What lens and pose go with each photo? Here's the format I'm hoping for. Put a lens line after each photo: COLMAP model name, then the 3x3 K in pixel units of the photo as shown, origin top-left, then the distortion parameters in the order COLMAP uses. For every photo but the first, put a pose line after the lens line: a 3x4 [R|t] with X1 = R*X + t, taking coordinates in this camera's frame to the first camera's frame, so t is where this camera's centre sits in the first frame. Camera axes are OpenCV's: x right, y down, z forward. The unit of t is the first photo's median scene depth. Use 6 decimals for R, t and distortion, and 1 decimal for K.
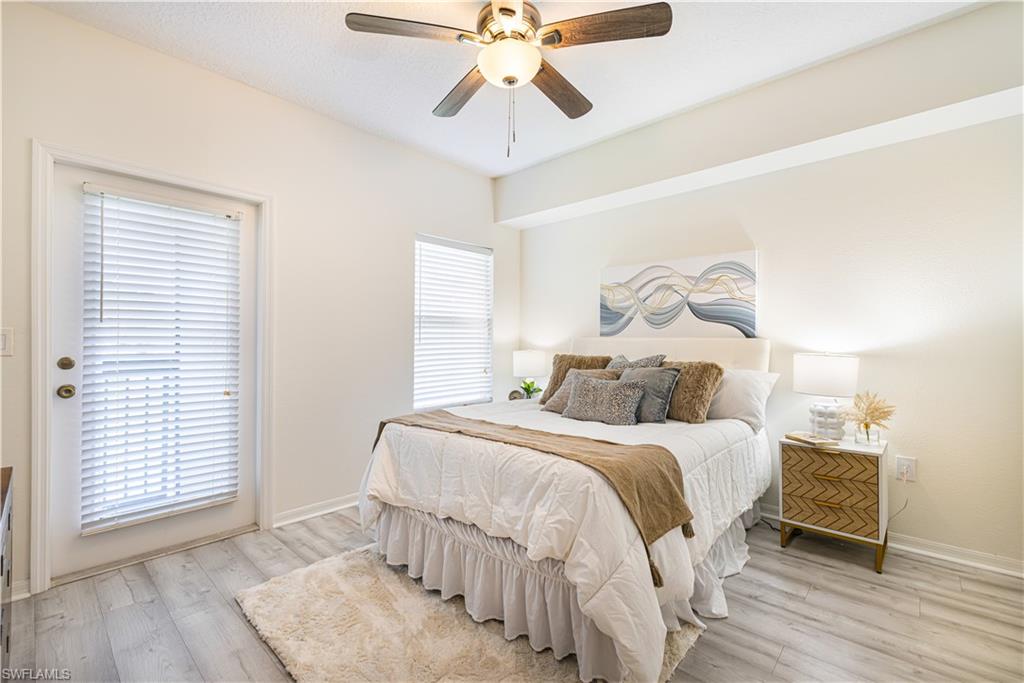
lens RADIAL K [[444.0, 0, 511.8], [0, 444.0, 345.3], [0, 0, 1]] dist [0.002633, 0.000389]
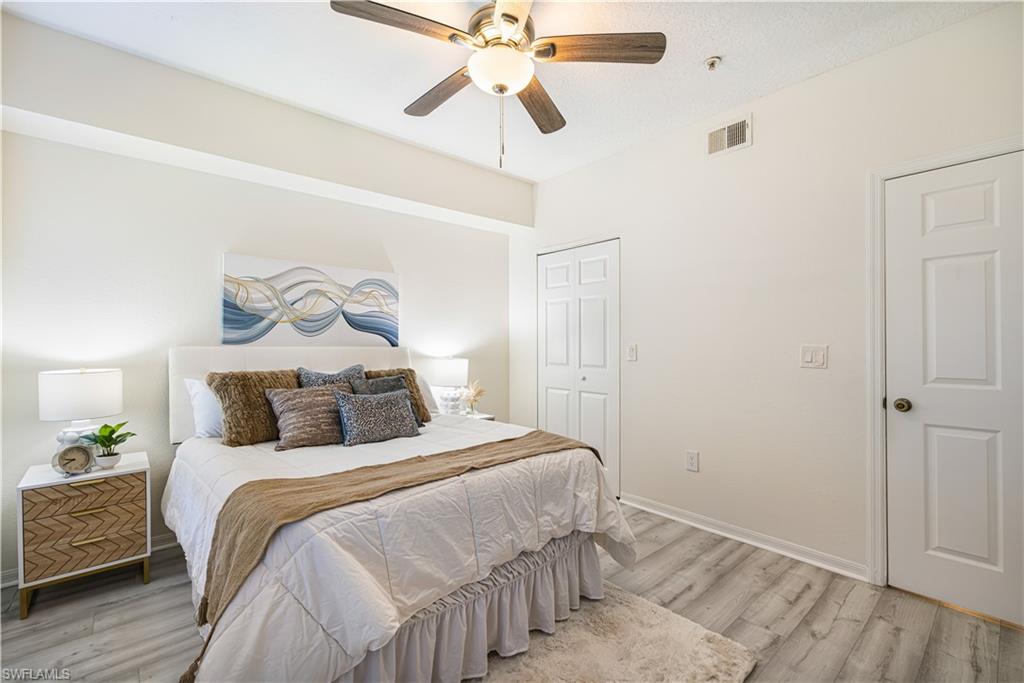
lens RADIAL K [[444.0, 0, 511.8], [0, 444.0, 345.3], [0, 0, 1]] dist [0.002633, 0.000389]
pose [[0.107687, 0.006741, 0.994162, -0.556247], [0.019543, 0.999769, -0.008896, -0.003872], [-0.993993, 0.020387, 0.107530, 0.515821]]
